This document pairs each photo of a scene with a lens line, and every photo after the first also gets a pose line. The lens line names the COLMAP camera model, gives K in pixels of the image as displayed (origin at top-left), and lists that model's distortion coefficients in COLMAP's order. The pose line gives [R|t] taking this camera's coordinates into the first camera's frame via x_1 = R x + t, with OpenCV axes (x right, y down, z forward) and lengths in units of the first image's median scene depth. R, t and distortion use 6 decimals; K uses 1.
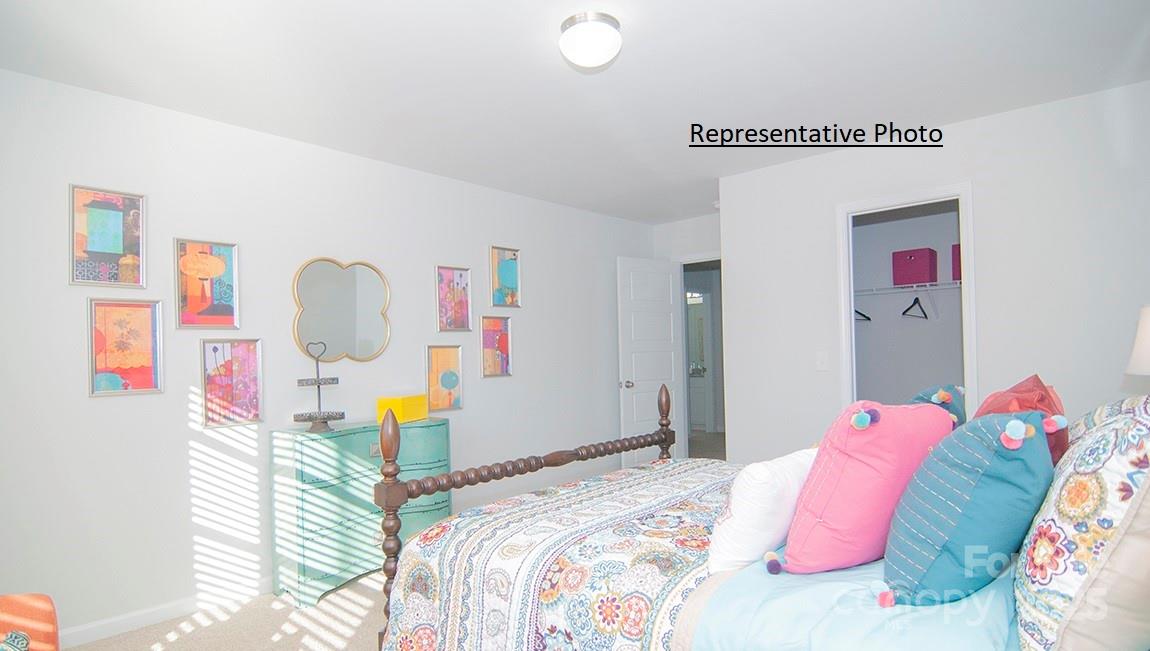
lens RADIAL K [[620.6, 0, 577.9], [0, 620.6, 333.7], [0, 0, 1]] dist [0.003026, 0.000354]
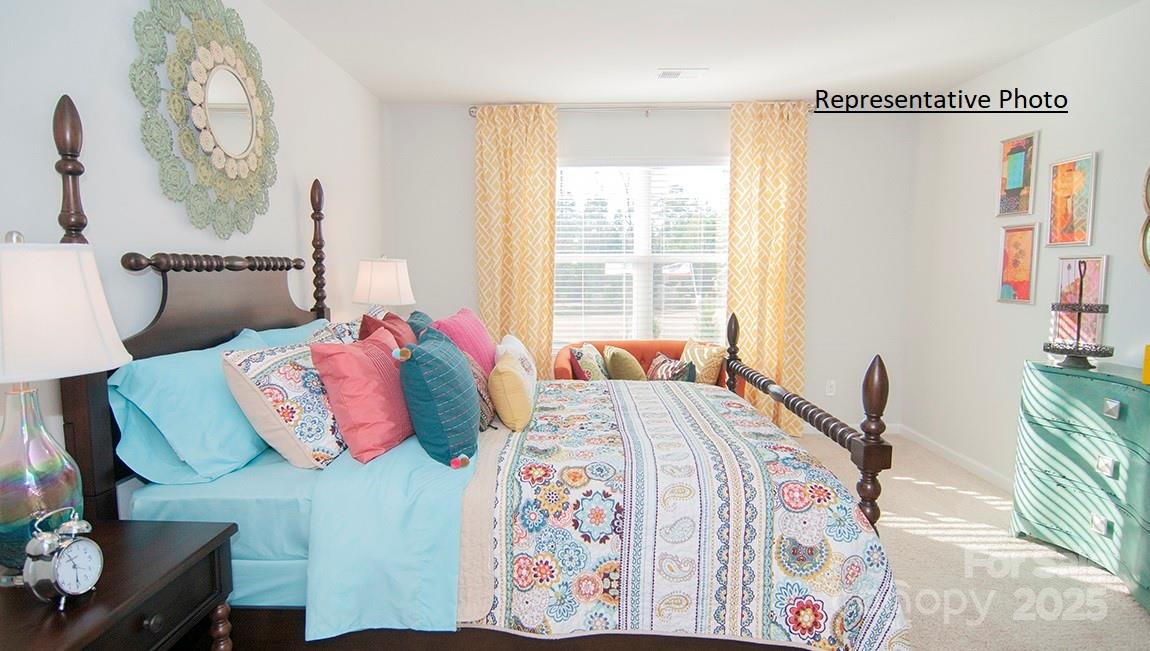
lens RADIAL K [[620.6, 0, 574.7], [0, 620.6, 324.4], [0, 0, 1]] dist [0.003026, 0.000354]
pose [[-0.755388, 0.074998, -0.650972, 0.712234], [0.030336, 0.996366, 0.079588, 0.014696], [0.654575, 0.040372, -0.754918, 1.322600]]
